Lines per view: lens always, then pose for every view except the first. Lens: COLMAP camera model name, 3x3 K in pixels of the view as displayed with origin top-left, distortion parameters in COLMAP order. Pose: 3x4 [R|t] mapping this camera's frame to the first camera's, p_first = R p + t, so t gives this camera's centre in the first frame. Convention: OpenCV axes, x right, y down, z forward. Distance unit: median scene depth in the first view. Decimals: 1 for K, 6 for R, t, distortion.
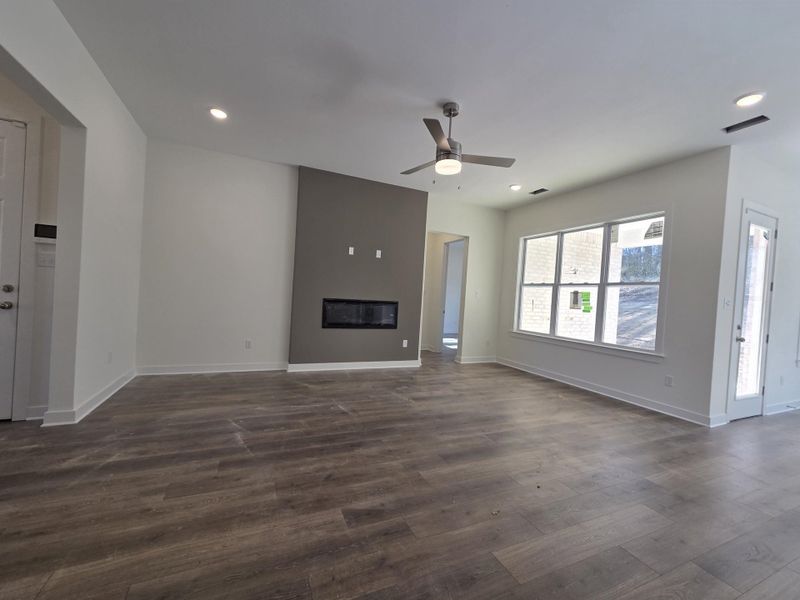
lens RADIAL K [[327.3, 0, 399.2], [0, 327.3, 301.9], [0, 0, 1]] dist [0.002512, 0.000058]
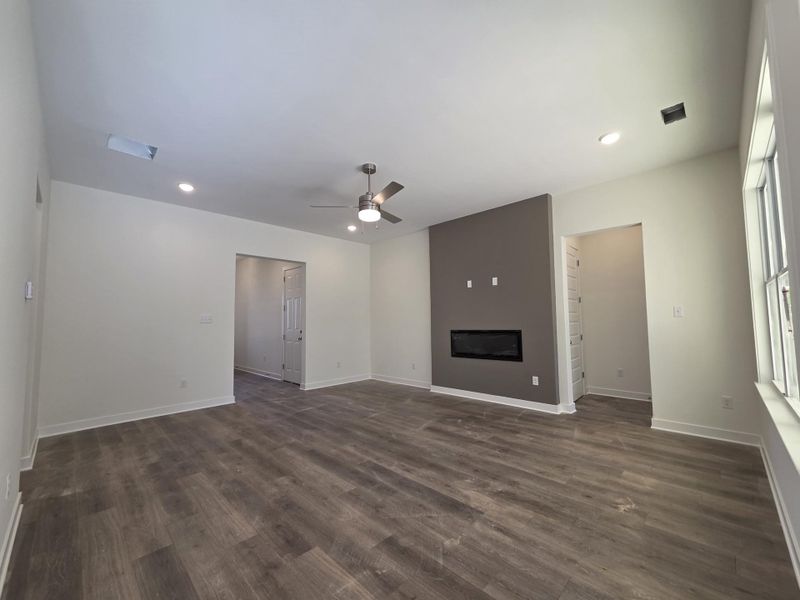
lens RADIAL K [[327.3, 0, 399.2], [0, 327.3, 301.9], [0, 0, 1]] dist [0.002512, 0.000058]
pose [[0.358525, -0.118545, -0.925963, 1.020251], [0.018028, 0.992599, -0.120095, 0.033700], [0.933346, 0.026364, 0.358008, 0.563422]]
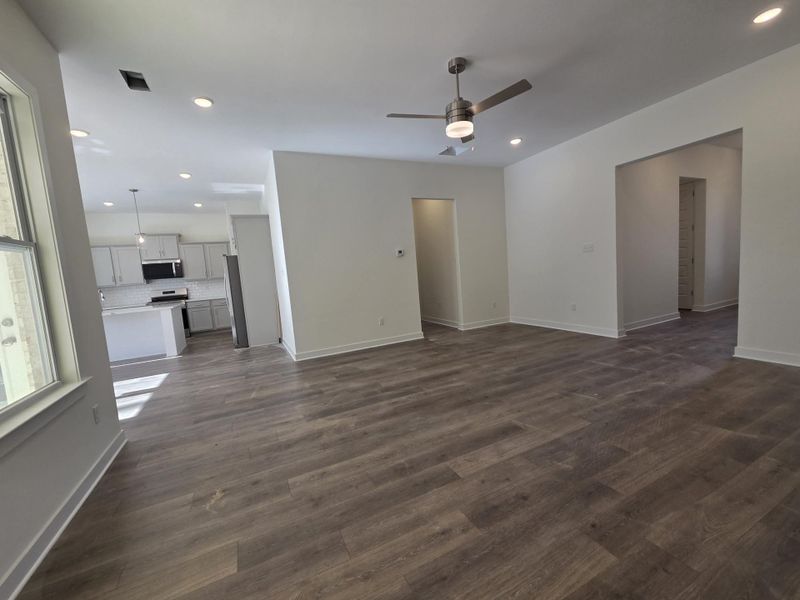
lens RADIAL K [[330.1, 0, 398.2], [0, 330.1, 299.0], [0, 0, 1]] dist [0.004858, 0.000012]
pose [[-0.999638, 0.020077, -0.017910, 0.291122], [0.018021, 0.993948, 0.108362, -0.024064], [0.019977, 0.108000, -0.993950, 1.654345]]
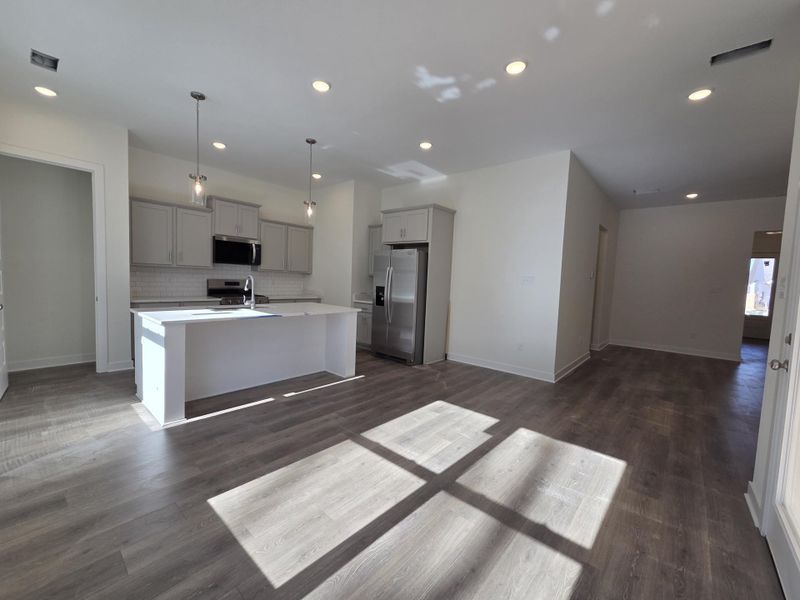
lens RADIAL K [[327.3, 0, 399.2], [0, 327.3, 301.9], [0, 0, 1]] dist [0.002512, 0.000058]
pose [[-0.905491, -0.065533, -0.419276, 1.694458], [-0.100790, 0.992944, 0.062473, 0.051851], [0.412223, 0.098828, -0.905707, 1.177006]]
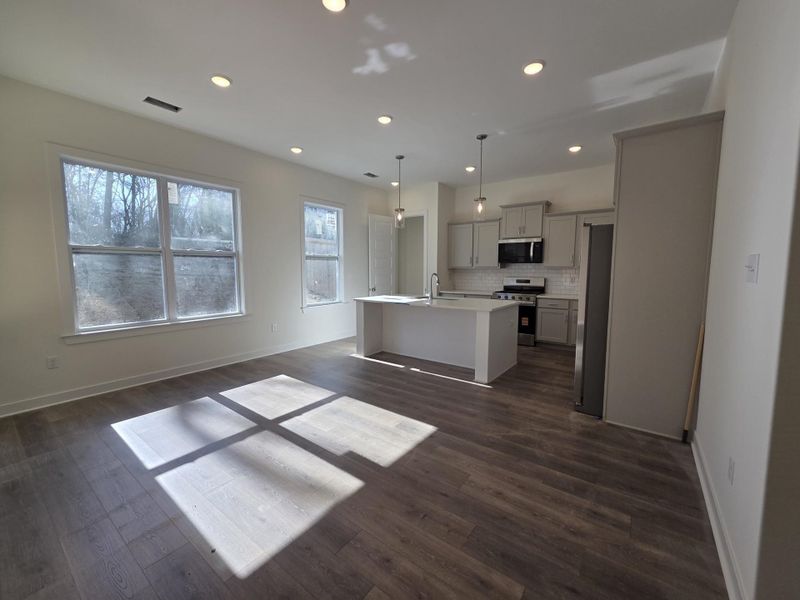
lens RADIAL K [[330.1, 0, 398.2], [0, 330.1, 299.0], [0, 0, 1]] dist [0.004858, 0.000012]
pose [[-0.478112, -0.142136, 0.866721, 0.605659], [-0.014186, 0.987940, 0.154189, -0.018117], [-0.878184, 0.061424, -0.474363, 0.802361]]
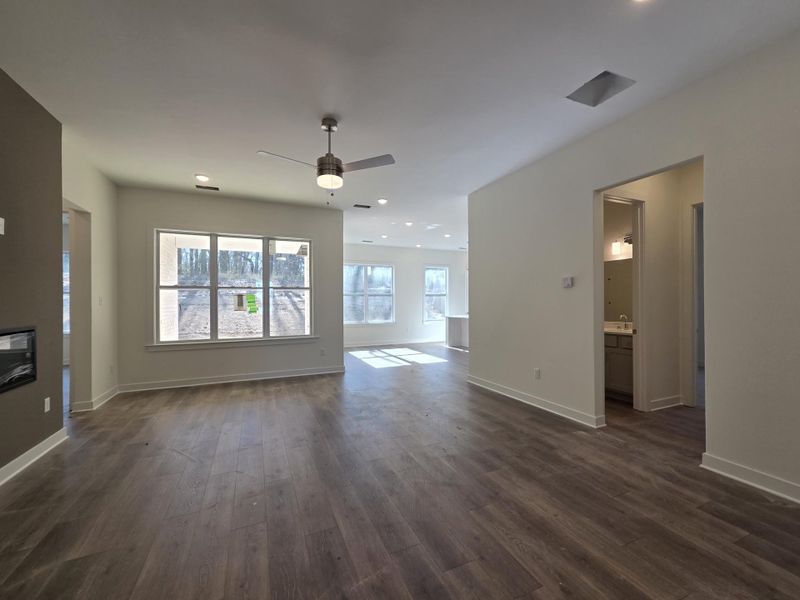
lens RADIAL K [[327.3, 0, 399.2], [0, 327.3, 301.9], [0, 0, 1]] dist [0.002512, 0.000058]
pose [[0.013788, -0.057207, 0.998267, -0.724627], [0.025514, 0.998057, 0.056843, -0.076205], [-0.999579, 0.024686, 0.015221, 0.641460]]
